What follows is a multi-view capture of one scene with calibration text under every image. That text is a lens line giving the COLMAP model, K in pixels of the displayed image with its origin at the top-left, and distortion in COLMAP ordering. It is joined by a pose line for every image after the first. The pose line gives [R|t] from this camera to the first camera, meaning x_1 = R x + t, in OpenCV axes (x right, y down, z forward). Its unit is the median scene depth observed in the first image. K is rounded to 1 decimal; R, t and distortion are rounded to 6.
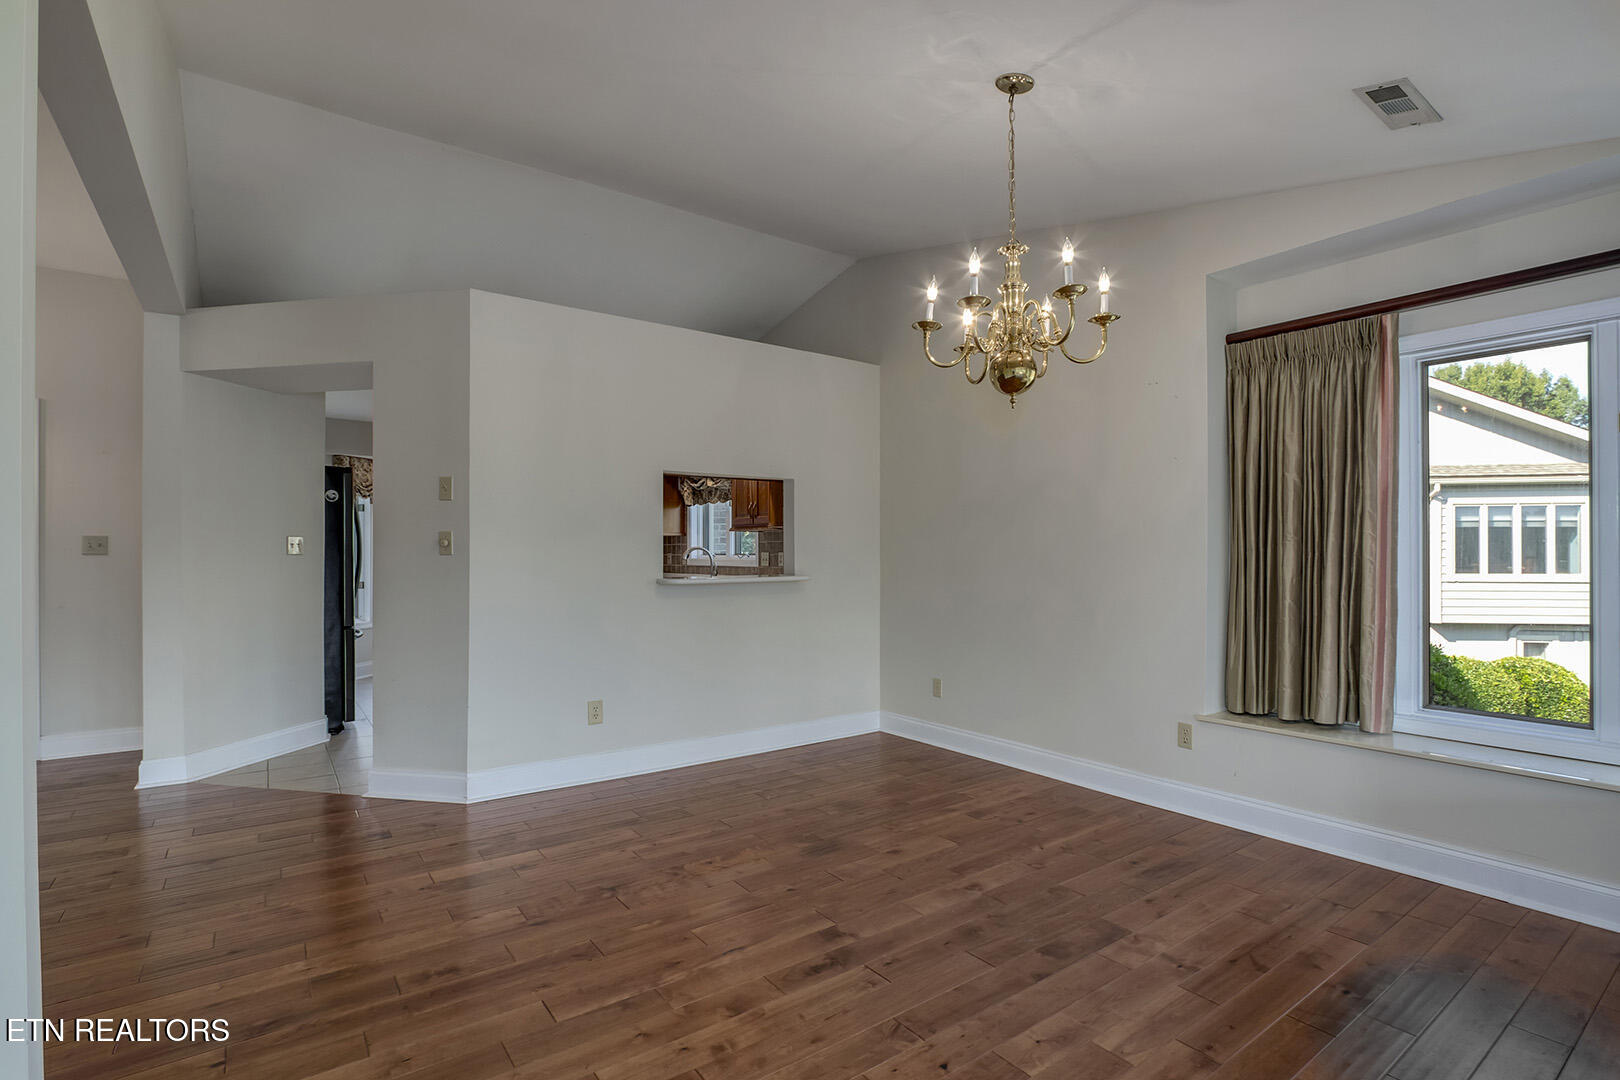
lens RADIAL K [[761.8, 0, 814.9], [0, 761.8, 551.7], [0, 0, 1]] dist [-0.018234, 0.000332]
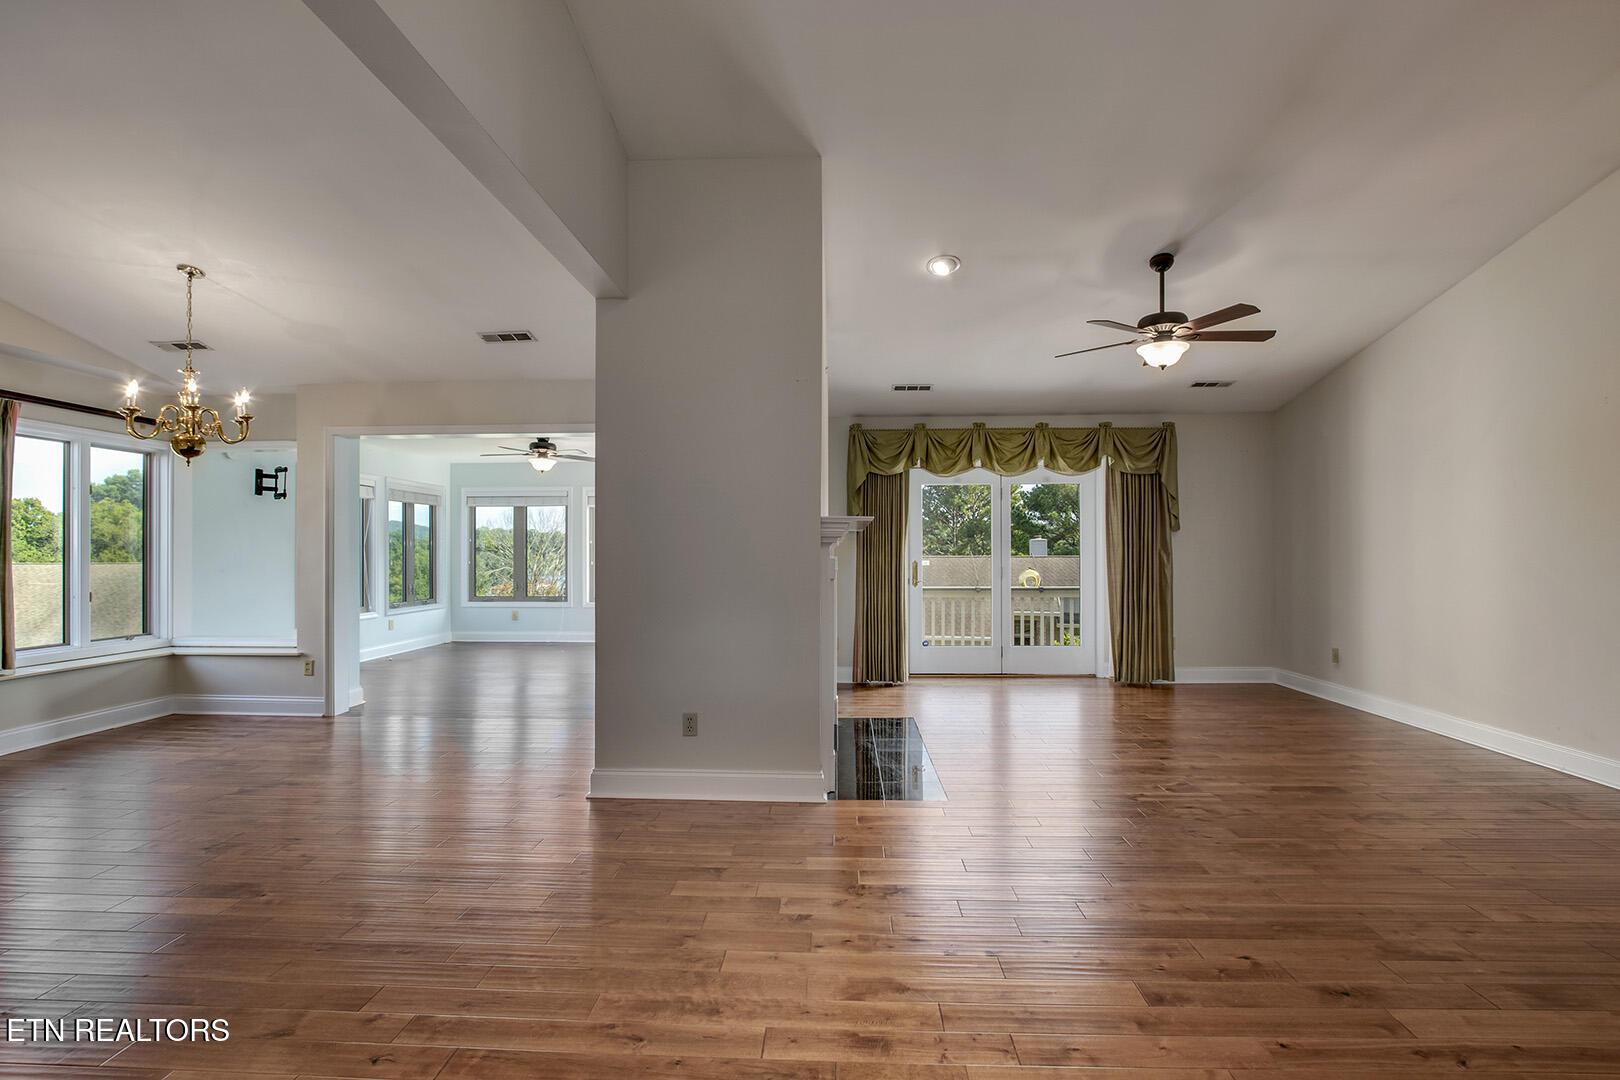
lens RADIAL K [[761.8, 0, 814.9], [0, 761.8, 551.7], [0, 0, 1]] dist [-0.018234, 0.000332]
pose [[-0.778631, 0.005009, 0.627462, -1.378096], [0.000836, 0.999976, -0.006946, 0.007963], [-0.627482, -0.004883, -0.778616, 1.065273]]
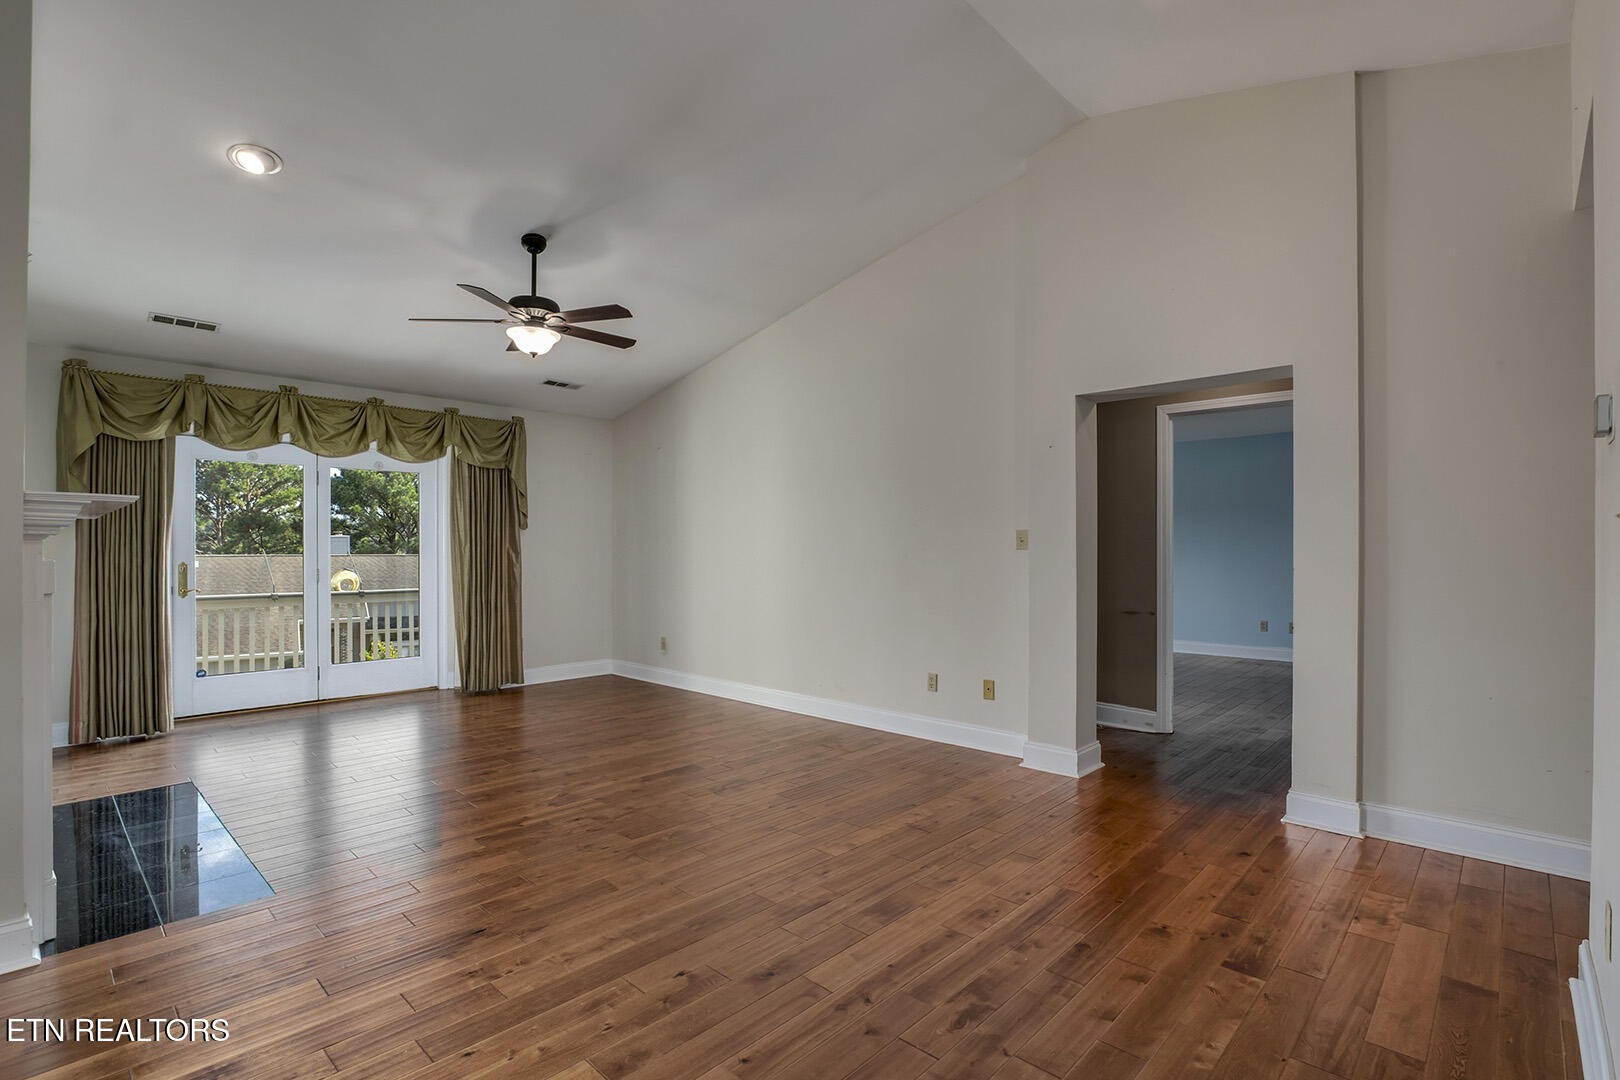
lens RADIAL K [[760.2, 0, 816.7], [0, 760.2, 552.0], [0, 0, 1]] dist [-0.026894, 0.006039]
pose [[-0.984094, 0.003011, -0.177620, -1.253756], [0.003516, 0.999991, -0.002528, 0.006199], [0.177611, -0.003112, -0.984096, 0.955773]]
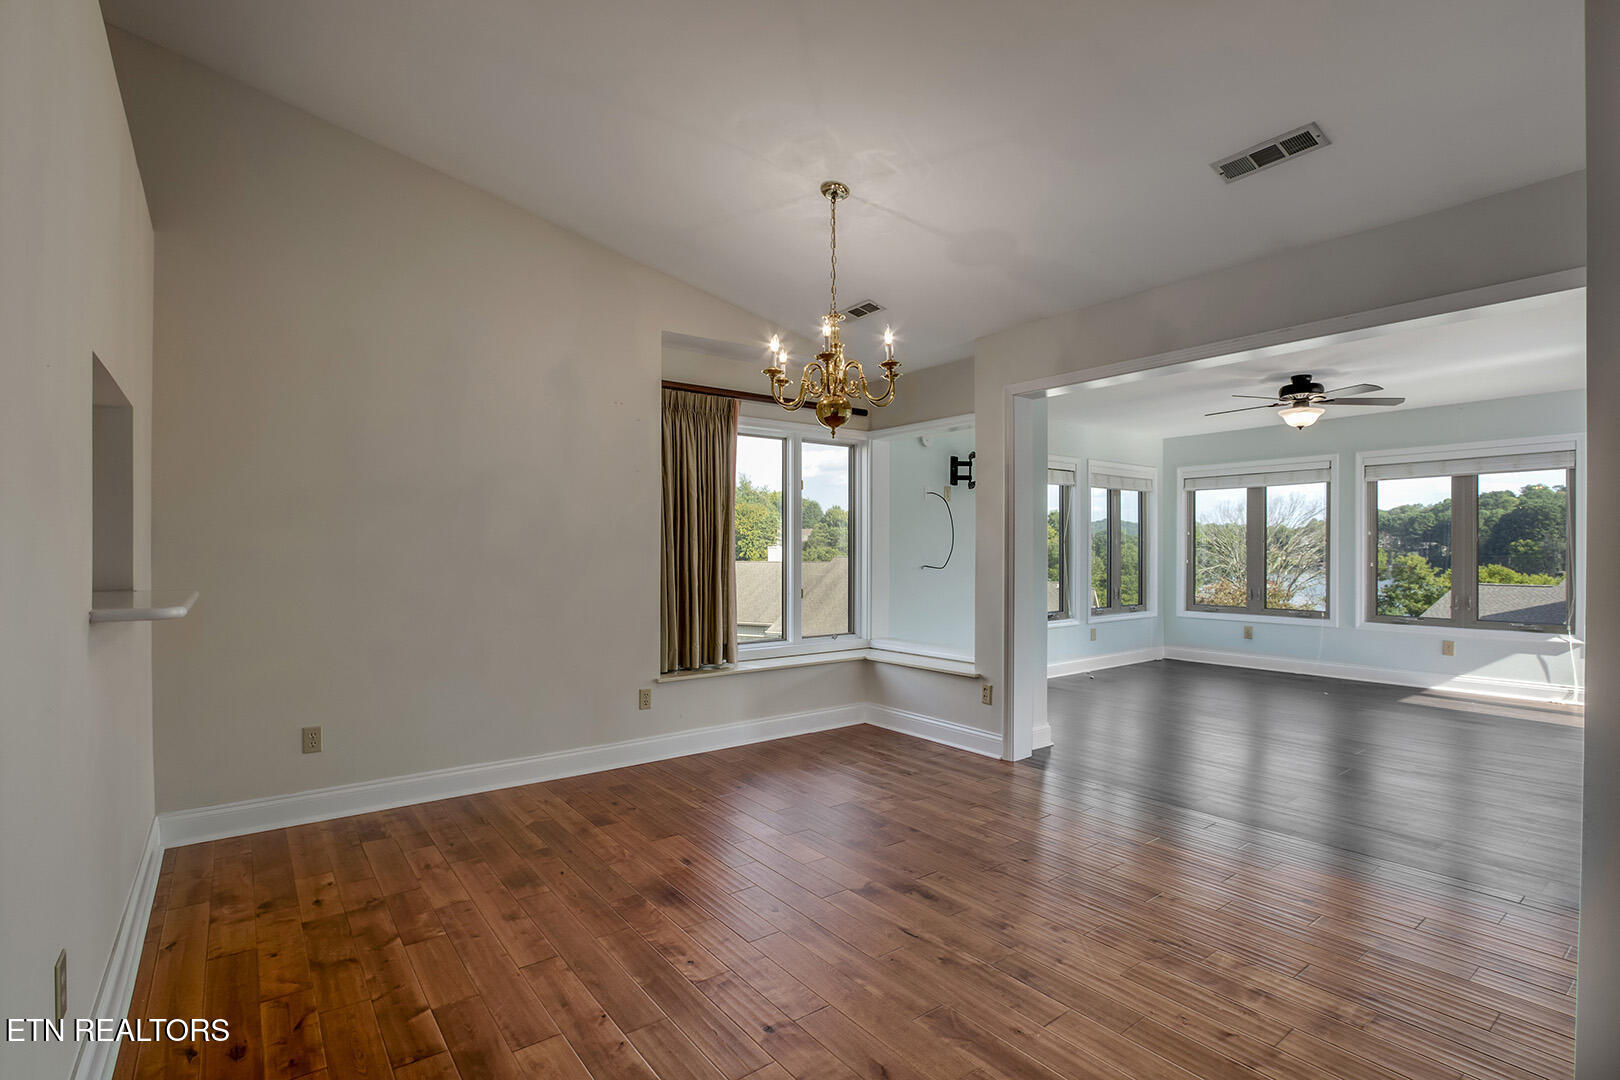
lens RADIAL K [[761.8, 0, 814.9], [0, 761.8, 551.7], [0, 0, 1]] dist [-0.018234, 0.000332]
pose [[-0.015877, 0.000494, 0.999874, -0.784428], [-0.004525, 0.999990, -0.000566, 0.004904], [-0.999864, -0.004534, -0.015874, 0.788649]]
